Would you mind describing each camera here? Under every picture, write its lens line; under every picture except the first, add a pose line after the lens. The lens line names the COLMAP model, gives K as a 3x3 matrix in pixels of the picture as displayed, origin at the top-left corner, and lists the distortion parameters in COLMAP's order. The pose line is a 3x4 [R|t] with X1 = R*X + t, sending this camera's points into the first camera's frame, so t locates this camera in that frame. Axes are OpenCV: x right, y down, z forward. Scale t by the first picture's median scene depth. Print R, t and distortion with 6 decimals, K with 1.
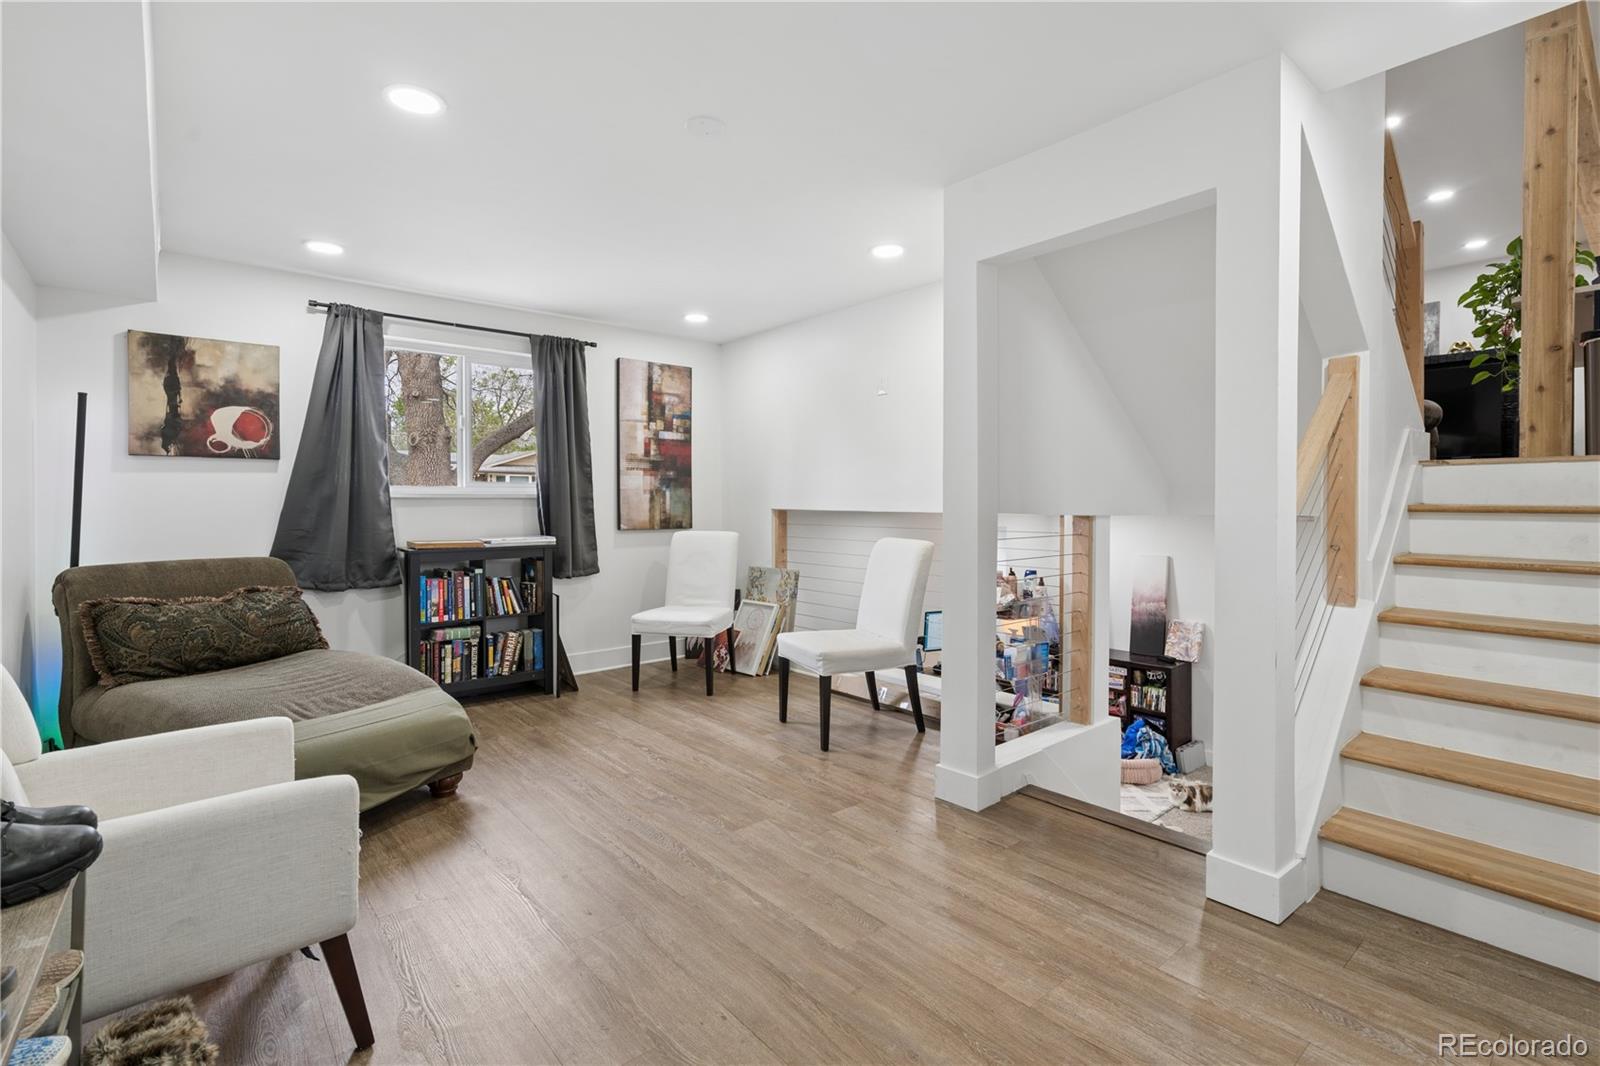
lens RADIAL K [[738.9, 0, 785.6], [0, 738.9, 508.9], [0, 0, 1]] dist [0.000687, -0.001018]
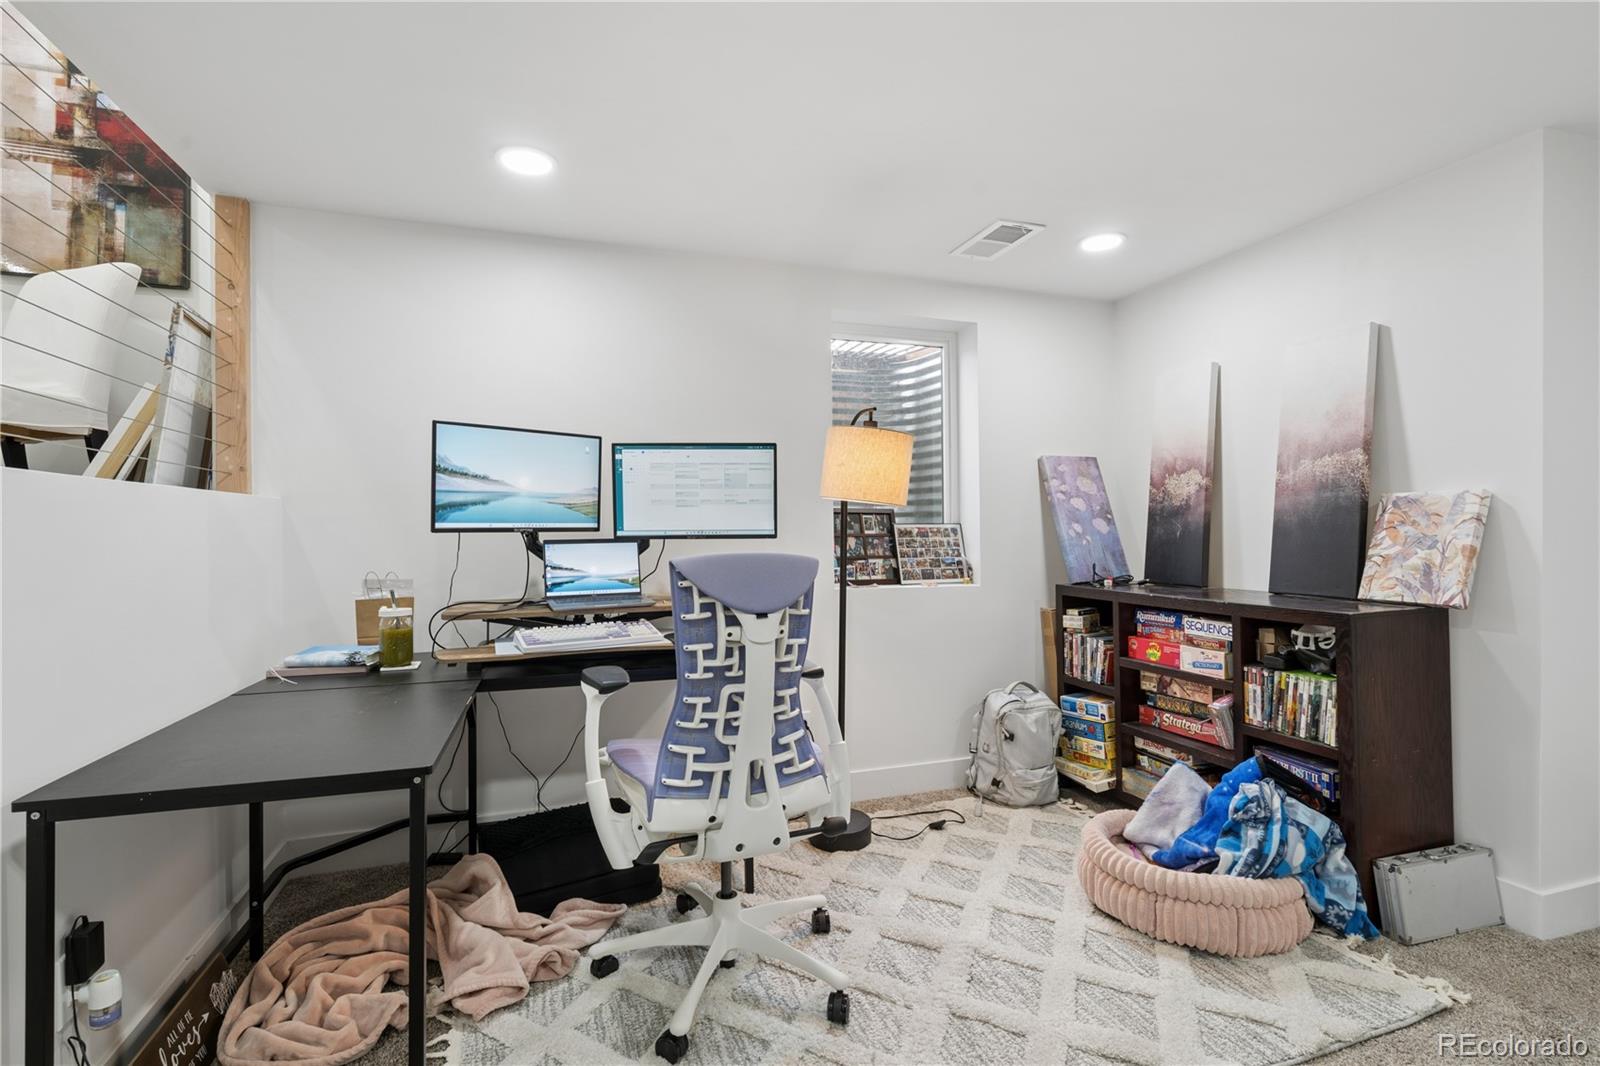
lens RADIAL K [[738.9, 0, 799.1], [0, 738.9, 523.8], [0, 0, 1]] dist [0.000687, -0.001018]
pose [[0.933341, -0.008548, -0.358890, 0.410288], [0.002794, 0.999859, -0.016549, 0.179983], [0.358981, 0.014443, 0.933233, 0.600506]]
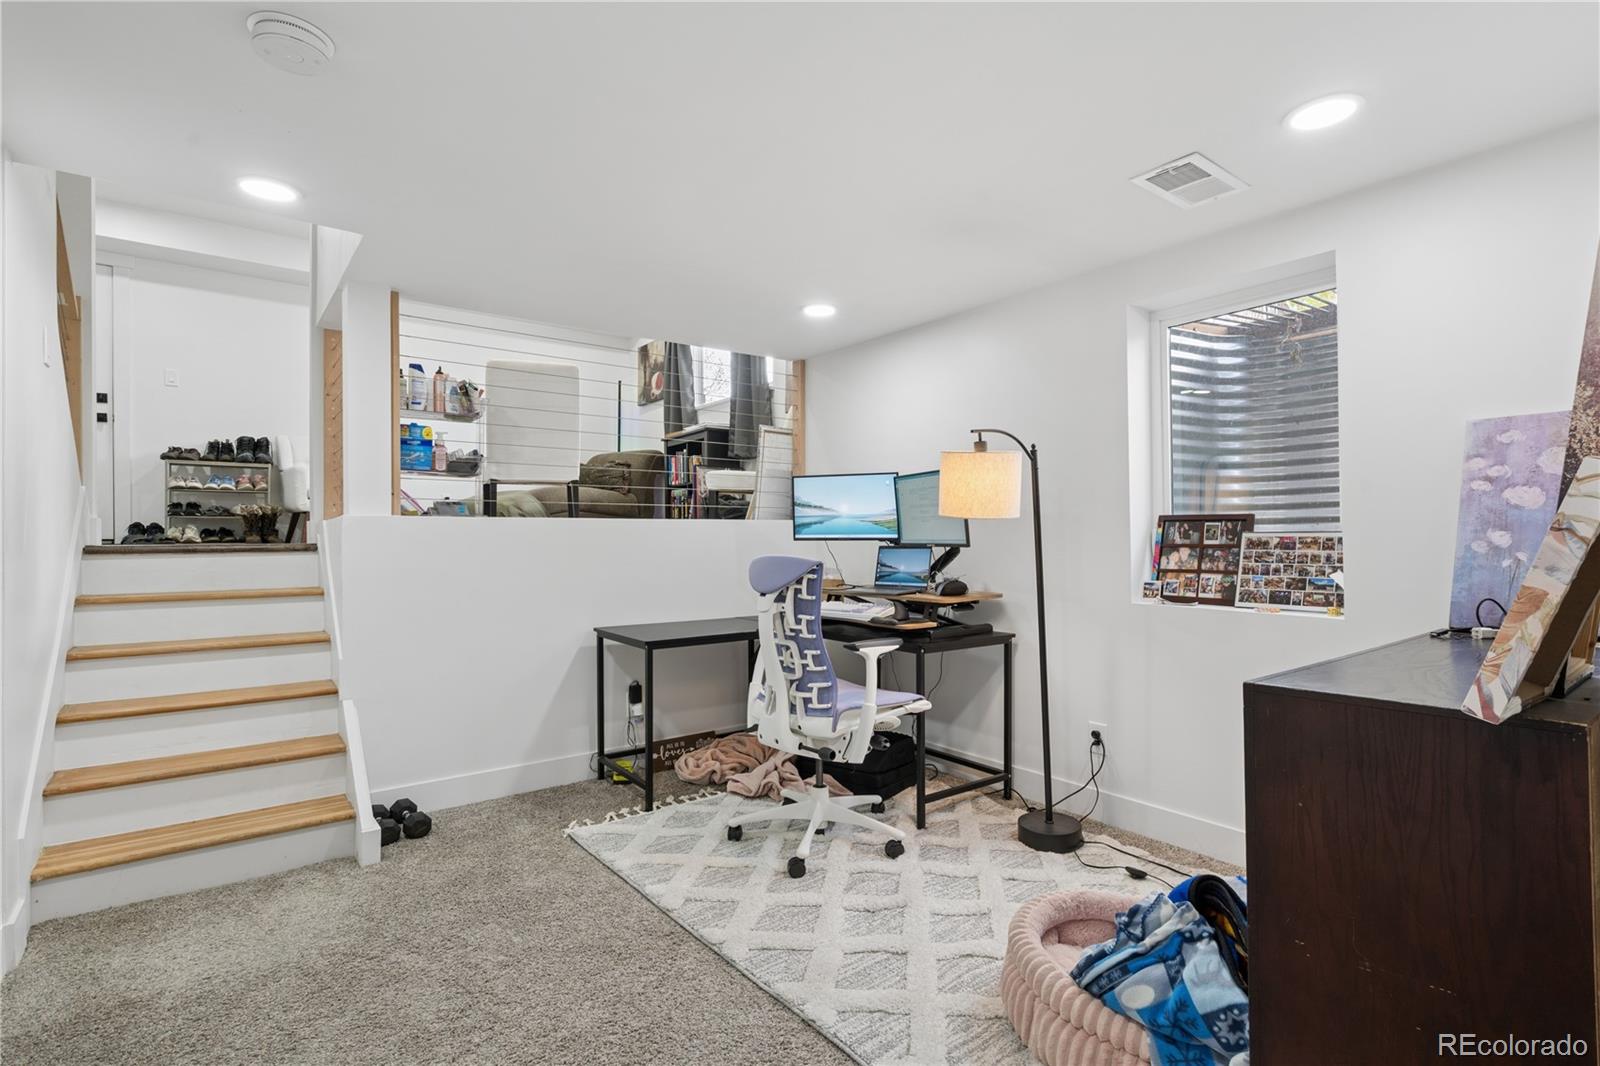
lens RADIAL K [[738.9, 0, 794.5], [0, 738.9, 537.4], [0, 0, 1]] dist [0.000687, -0.001018]
pose [[-0.021981, -0.003104, -0.999754, 0.723133], [-0.005256, 0.999982, -0.002989, 0.177061], [0.999745, 0.005189, -0.021996, 0.870035]]
